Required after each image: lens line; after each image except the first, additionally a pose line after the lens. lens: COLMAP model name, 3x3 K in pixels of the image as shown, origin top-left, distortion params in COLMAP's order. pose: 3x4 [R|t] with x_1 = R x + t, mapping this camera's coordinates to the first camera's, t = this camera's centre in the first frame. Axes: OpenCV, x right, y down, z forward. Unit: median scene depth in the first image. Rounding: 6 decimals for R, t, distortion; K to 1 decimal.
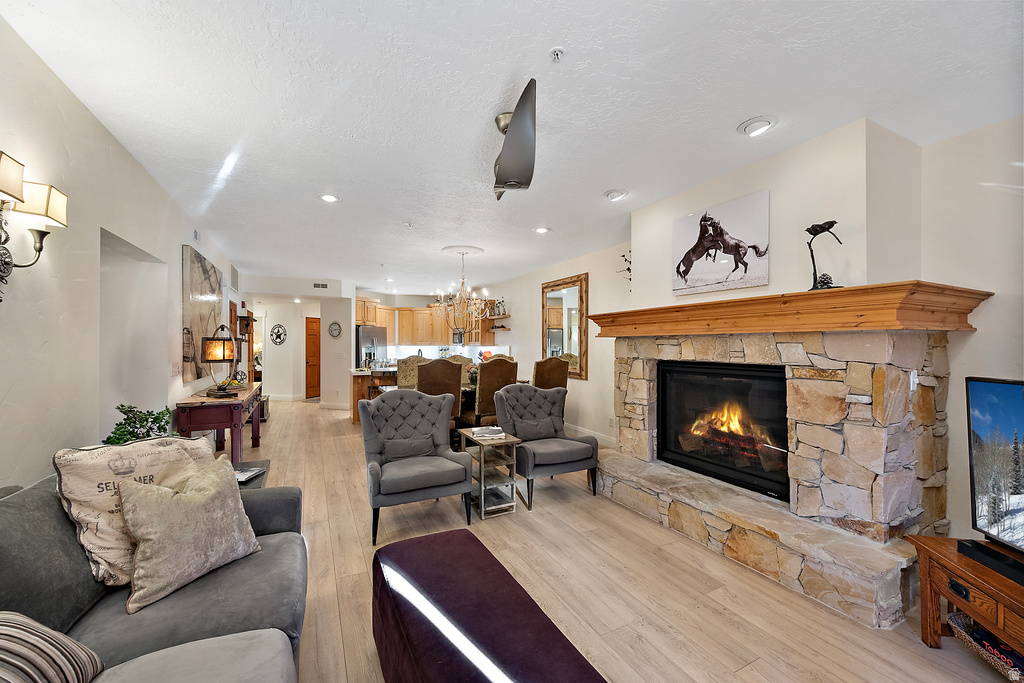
lens RADIAL K [[402.9, 0, 510.1], [0, 402.9, 341.2], [0, 0, 1]] dist [-0.002314, 0.000547]
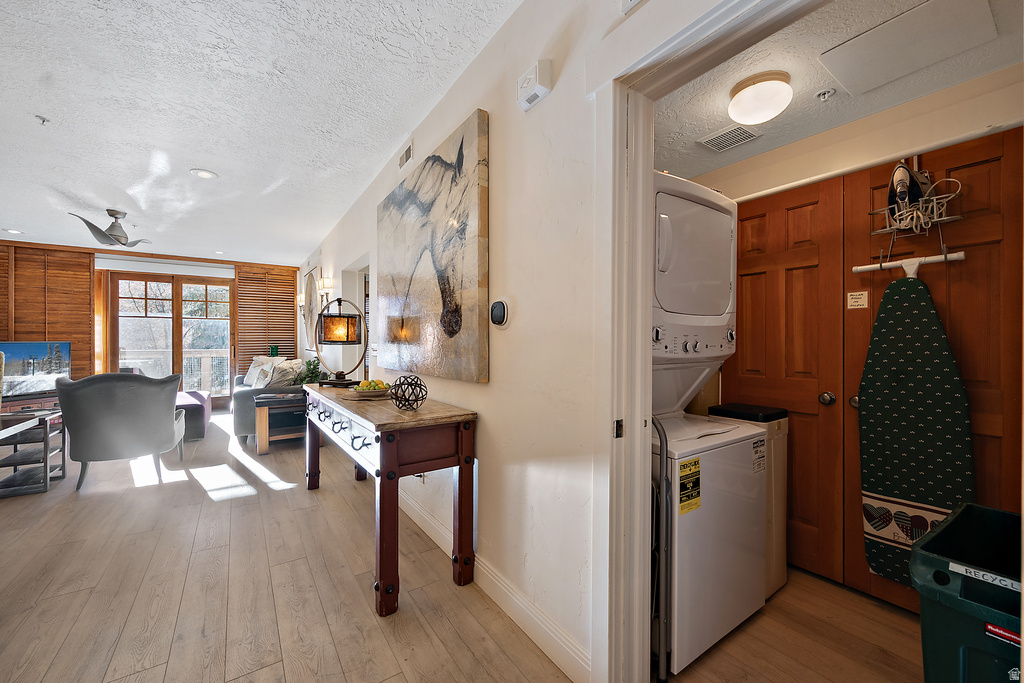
lens RADIAL K [[402.9, 0, 512.8], [0, 402.9, 343.4], [0, 0, 1]] dist [-0.002314, 0.000547]
pose [[-0.990855, 0.000865, -0.134927, -1.182727], [0.001879, 0.999971, -0.007392, 0.071329], [0.134917, -0.007578, -0.990828, 2.312452]]
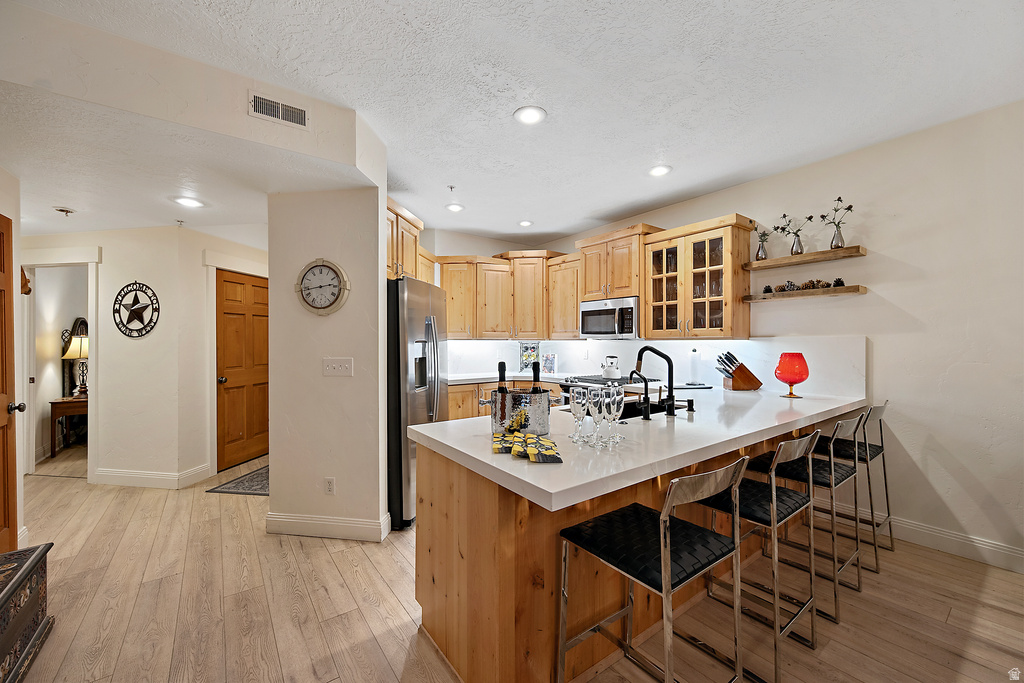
lens RADIAL K [[402.9, 0, 511.4], [0, 402.9, 343.4], [0, 0, 1]] dist [-0.002314, 0.000547]
pose [[0.986011, -0.002554, 0.166659, -0.919760], [0.000832, 0.999946, 0.010398, 0.033598], [-0.166677, -0.010114, 0.985960, 1.788705]]
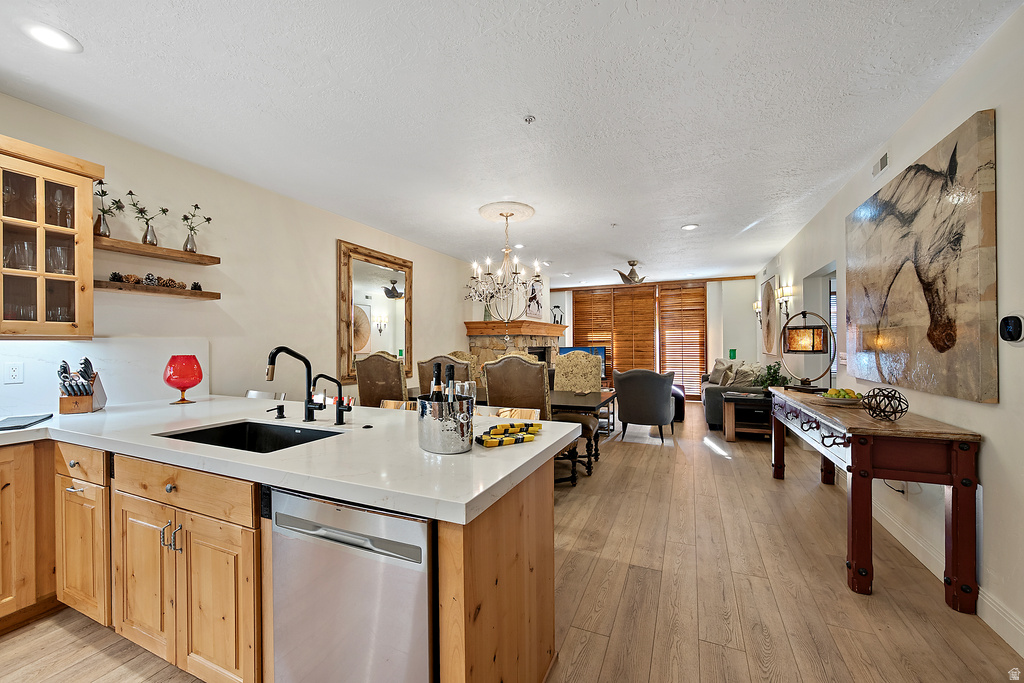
lens RADIAL K [[402.9, 0, 512.2], [0, 402.9, 343.0], [0, 0, 1]] dist [-0.002314, 0.000547]
pose [[-0.637494, 0.006420, 0.770428, -1.230266], [-0.000163, 0.999964, -0.008467, 0.046315], [-0.770455, -0.005523, -0.637470, 2.584169]]
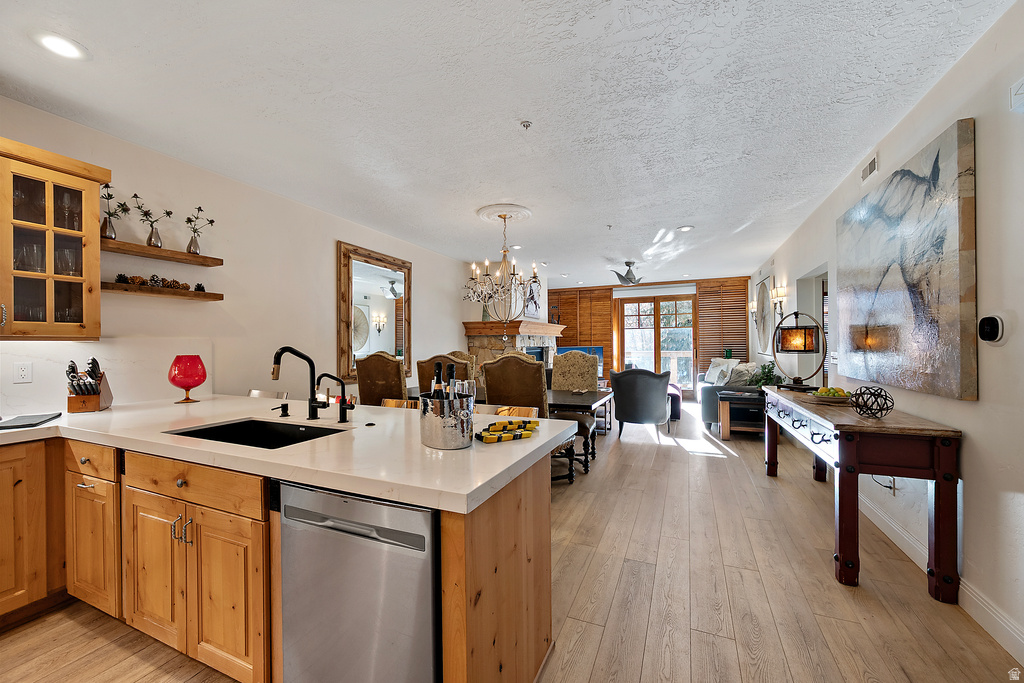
lens RADIAL K [[402.9, 0, 512.2], [0, 402.9, 342.9], [0, 0, 1]] dist [-0.002314, 0.000547]
pose [[-0.641191, 0.006828, 0.767351, -1.245163], [0.000653, 0.999965, -0.008352, 0.046309], [-0.767381, -0.004854, -0.641173, 2.596703]]
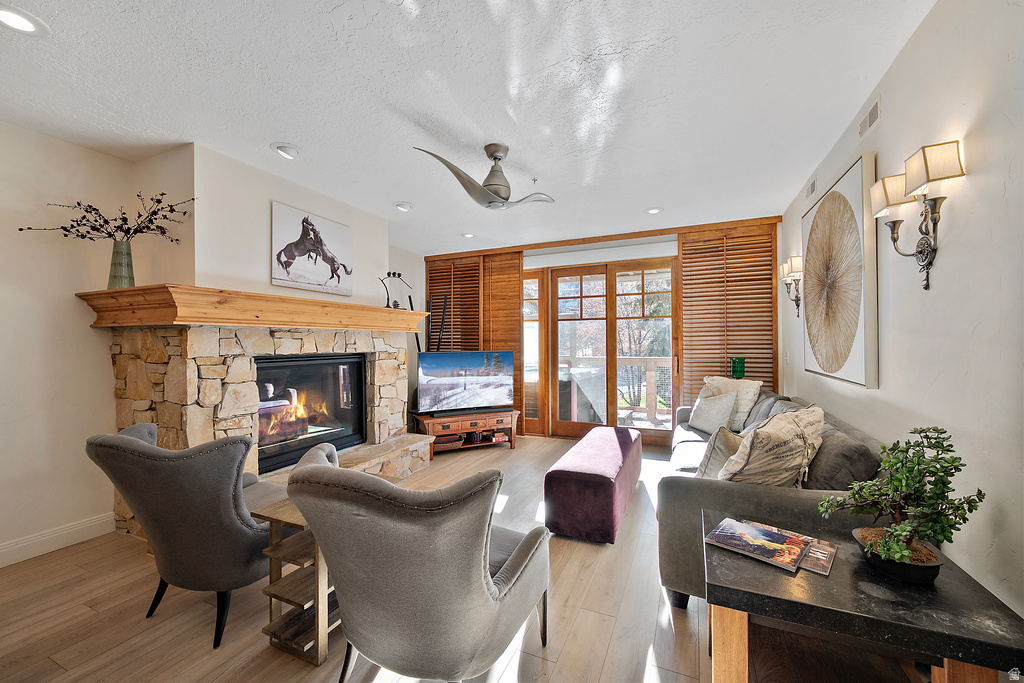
lens RADIAL K [[402.9, 0, 513.0], [0, 402.9, 343.6], [0, 0, 1]] dist [-0.002314, 0.000547]
pose [[-0.633265, 0.002649, 0.773931, -0.699134], [-0.002661, 0.999981, -0.005600, 0.026696], [-0.773931, -0.005606, -0.633246, 1.262040]]
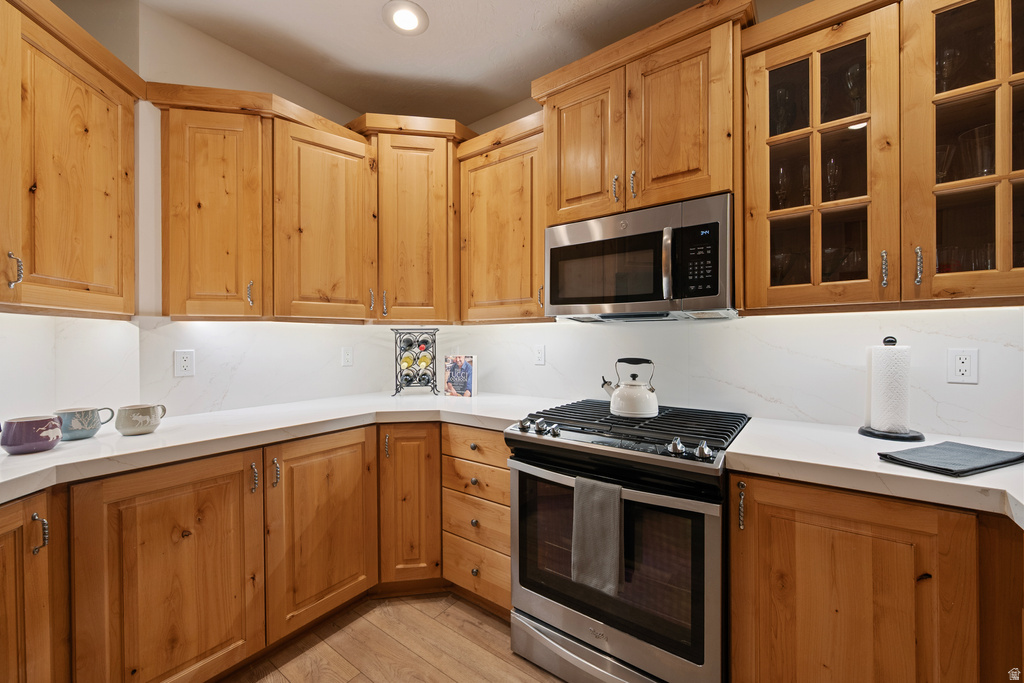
lens RADIAL K [[402.9, 0, 511.9], [0, 402.9, 343.5], [0, 0, 1]] dist [-0.002314, 0.000547]
pose [[0.893296, -0.007979, 0.449397, -0.751206], [0.002395, 0.999913, 0.012993, 0.062520], [-0.449462, -0.010530, 0.893237, 2.642556]]
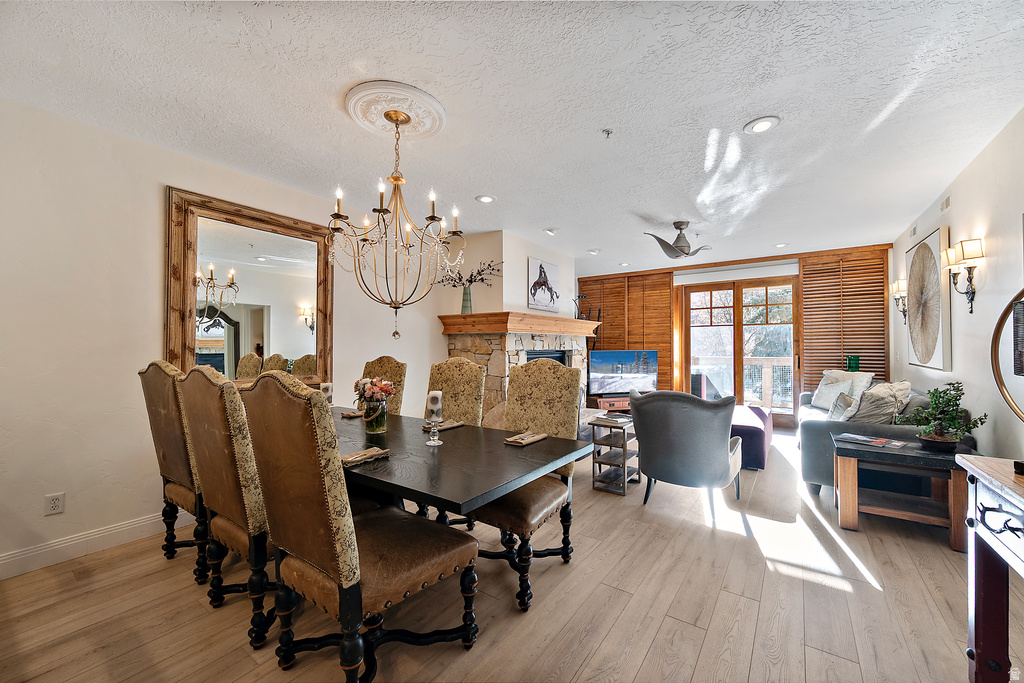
lens RADIAL K [[402.9, 0, 512.5], [0, 402.9, 342.8], [0, 0, 1]] dist [-0.002314, 0.000547]
pose [[-0.470974, 0.008204, 0.882109, -0.963614], [-0.006850, 0.999893, -0.012957, 0.041076], [-0.882121, -0.012145, -0.470867, 1.918632]]
